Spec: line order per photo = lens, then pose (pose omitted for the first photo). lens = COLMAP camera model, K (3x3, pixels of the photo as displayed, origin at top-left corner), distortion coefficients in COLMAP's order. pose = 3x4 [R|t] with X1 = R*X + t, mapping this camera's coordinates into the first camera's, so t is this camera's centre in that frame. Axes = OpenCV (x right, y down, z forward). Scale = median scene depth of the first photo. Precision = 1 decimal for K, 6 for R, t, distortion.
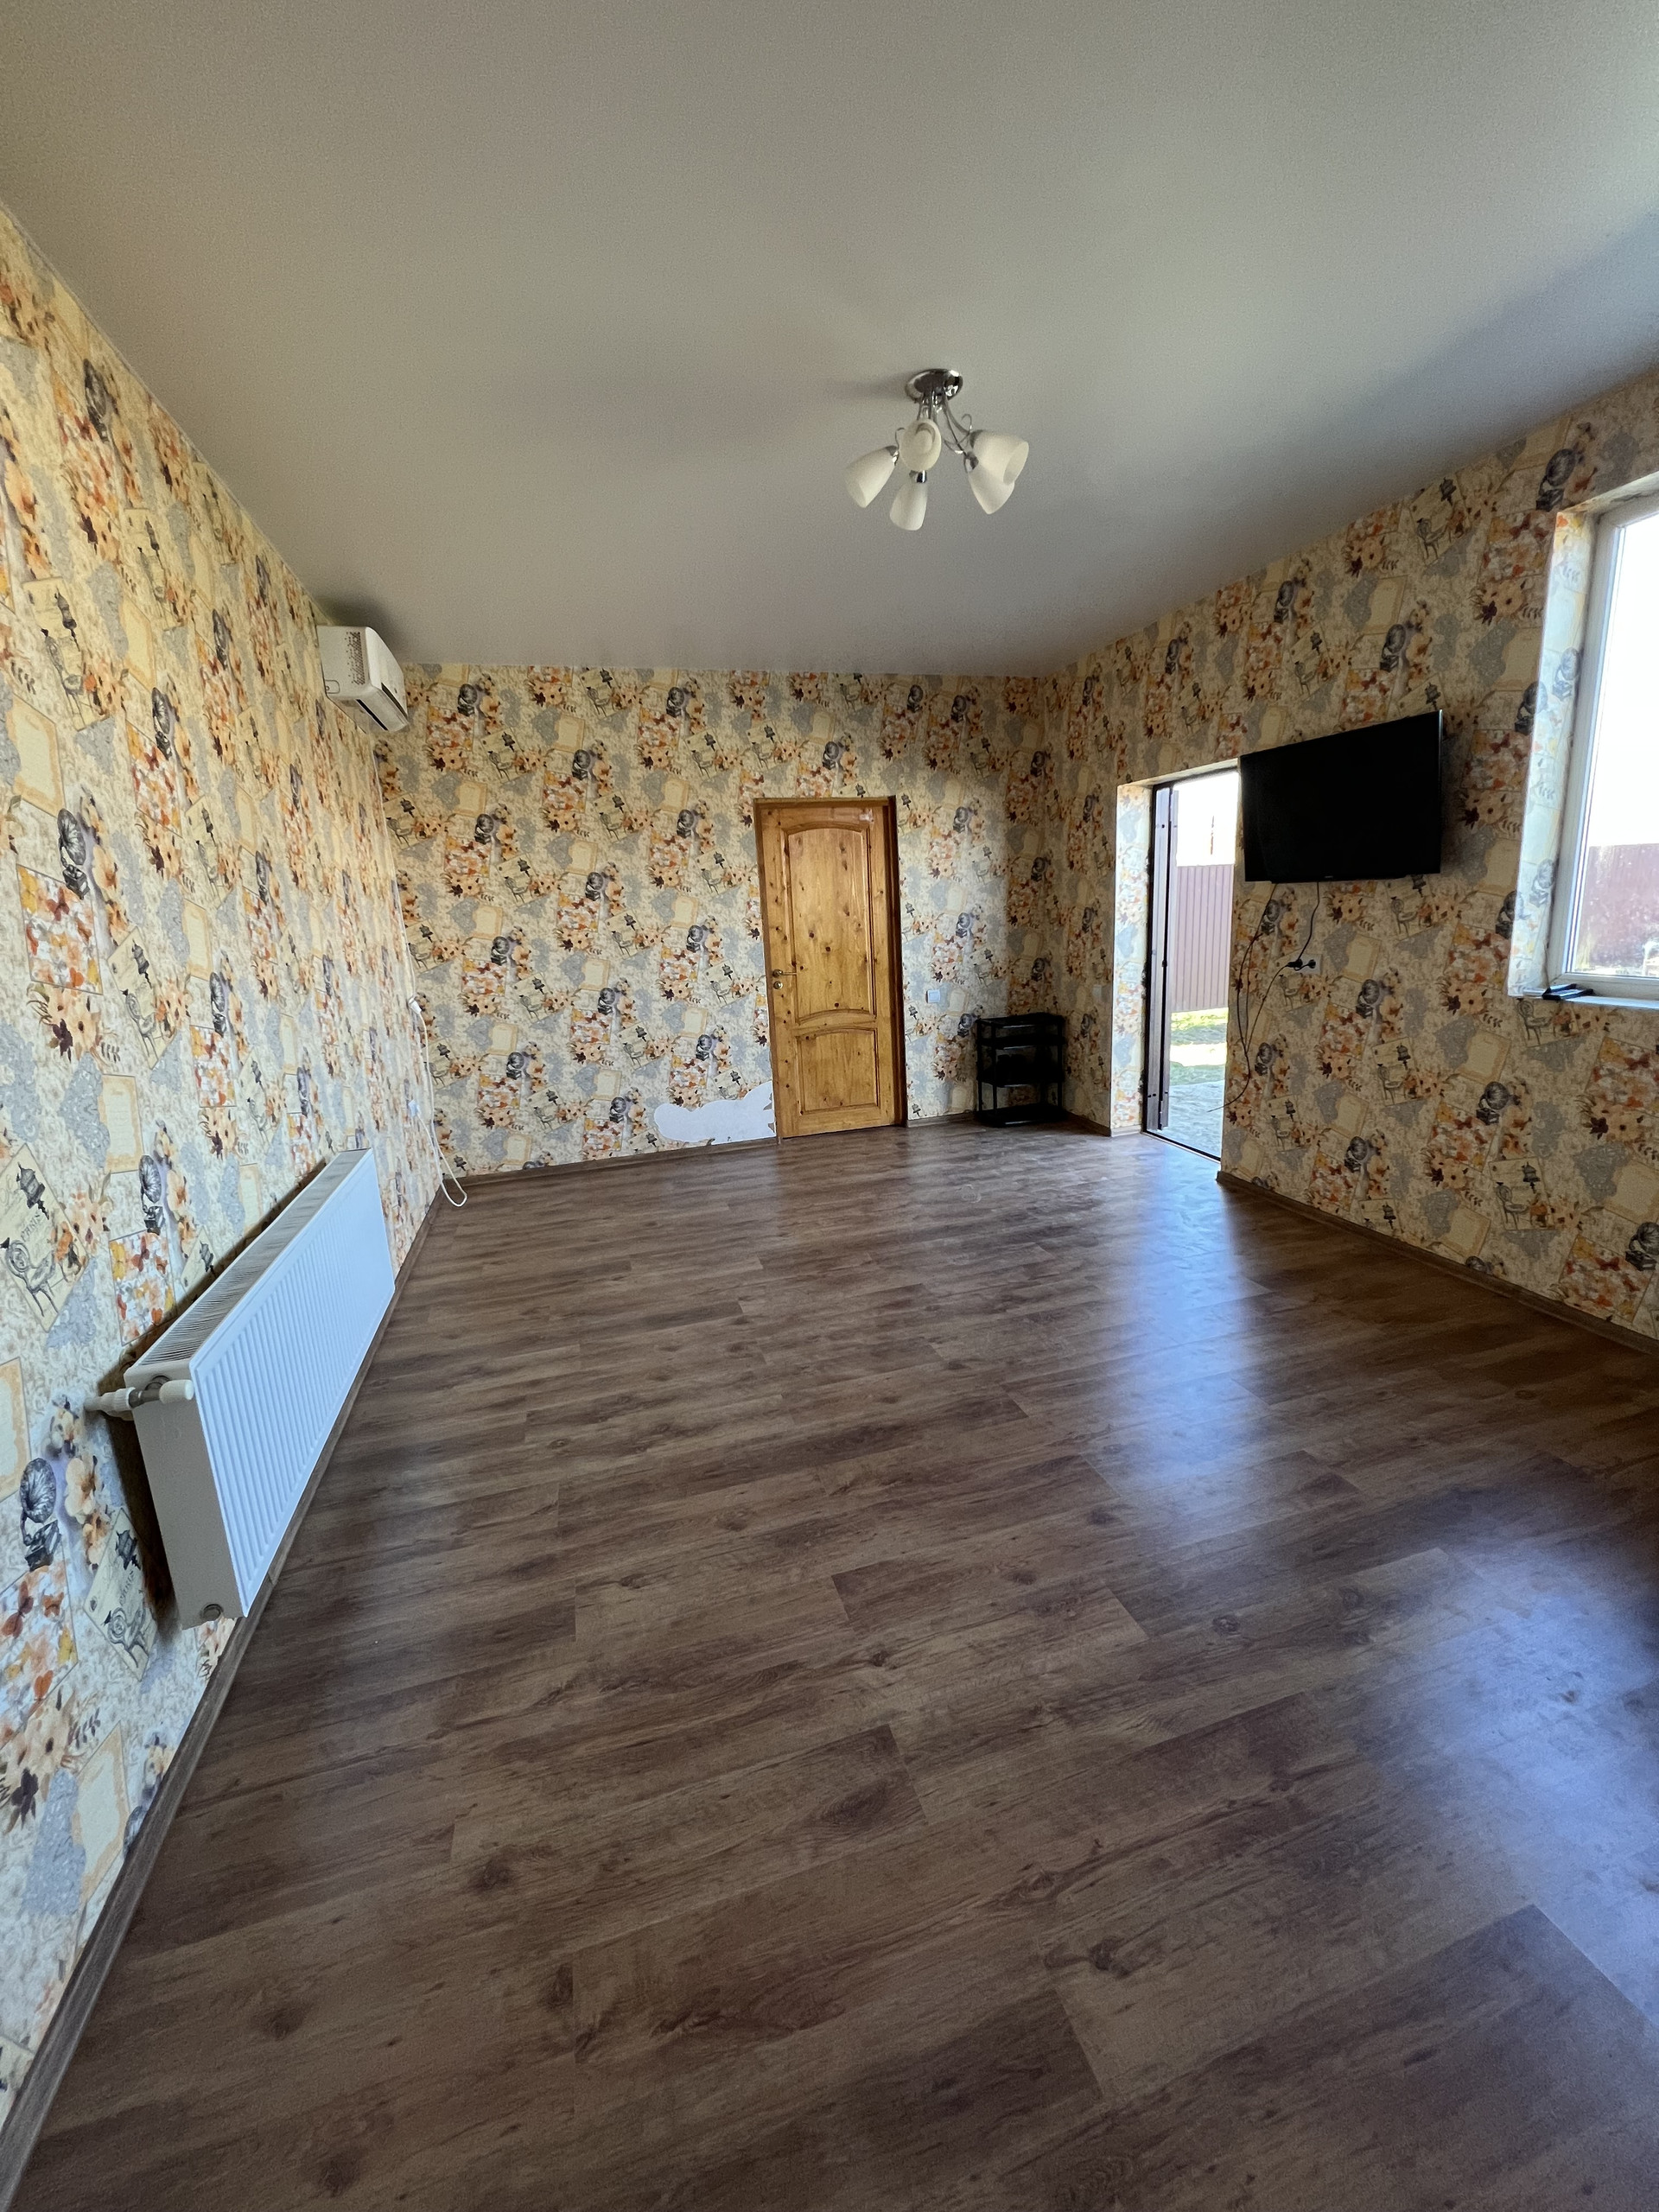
lens RADIAL K [[899.3, 0, 836.9], [0, 899.3, 1099.0], [0, 0, 1]] dist [0.001718, 0.000268]
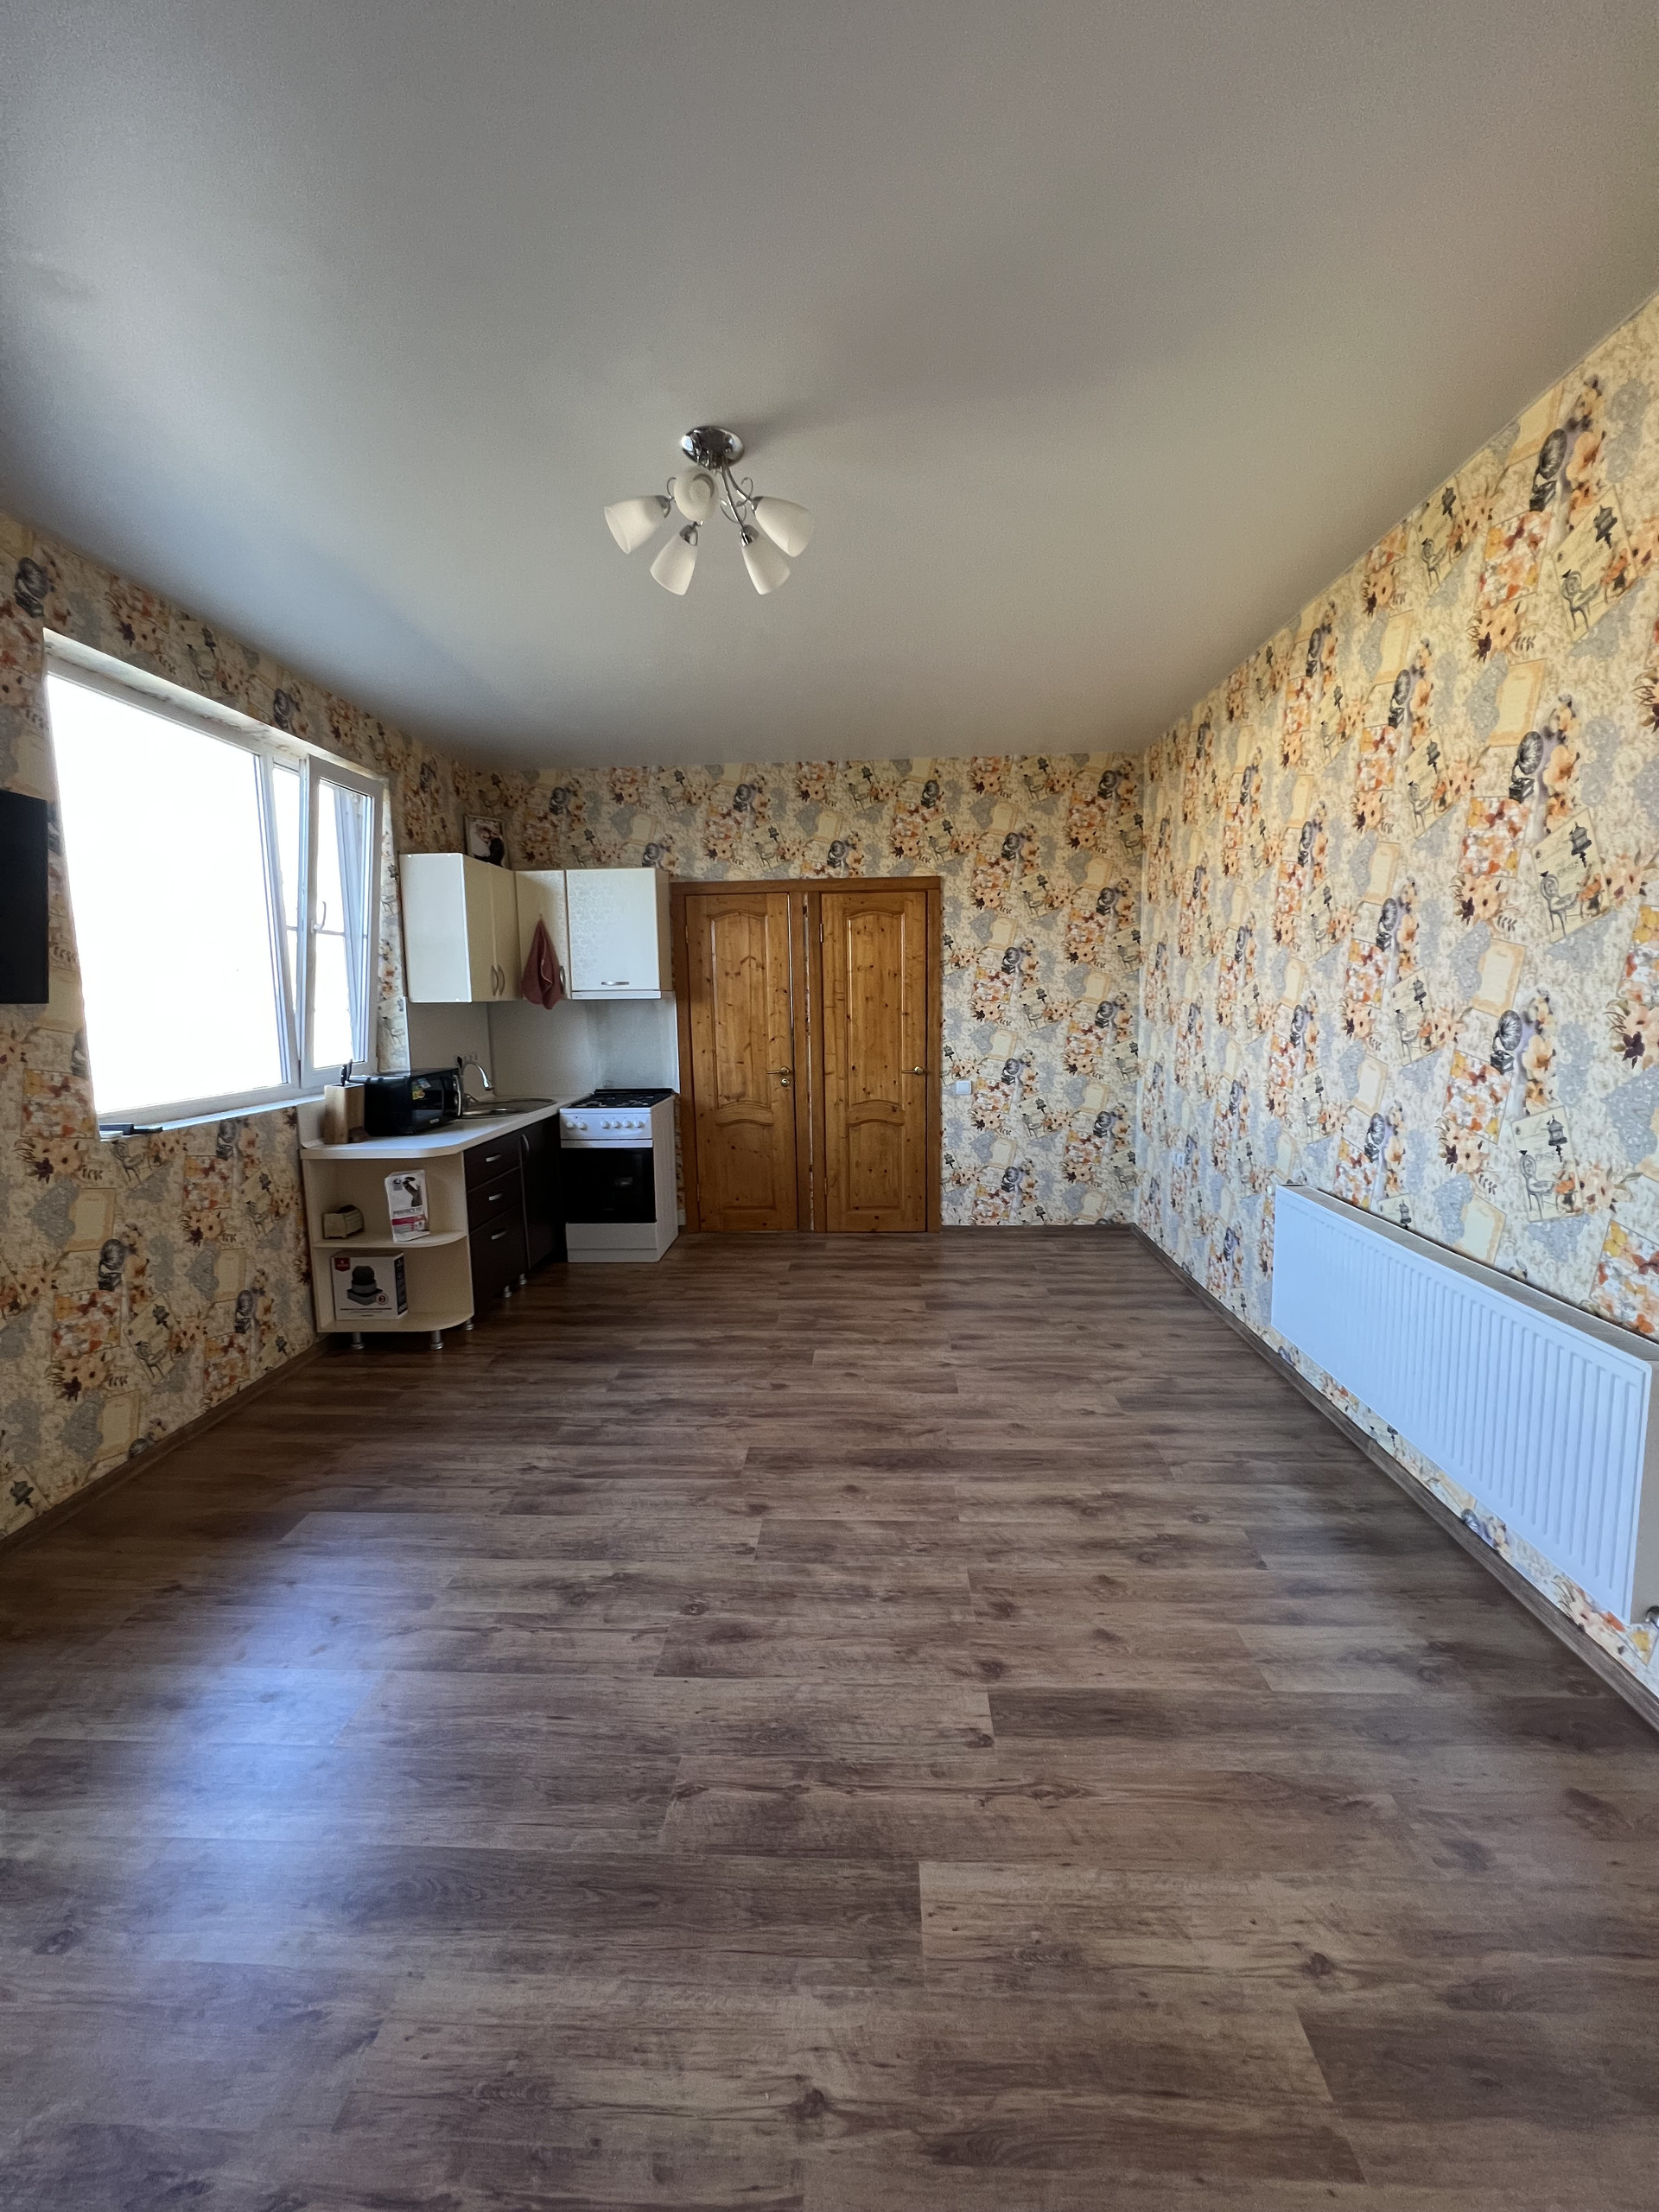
lens RADIAL K [[899.3, 0, 831.0], [0, 899.3, 1099.6], [0, 0, 1]] dist [0.001718, 0.000268]
pose [[-0.940089, 0.028235, 0.339759, -0.257080], [0.135908, 0.944994, 0.297516, -0.349712], [-0.312669, 0.325868, -0.892215, 1.694444]]
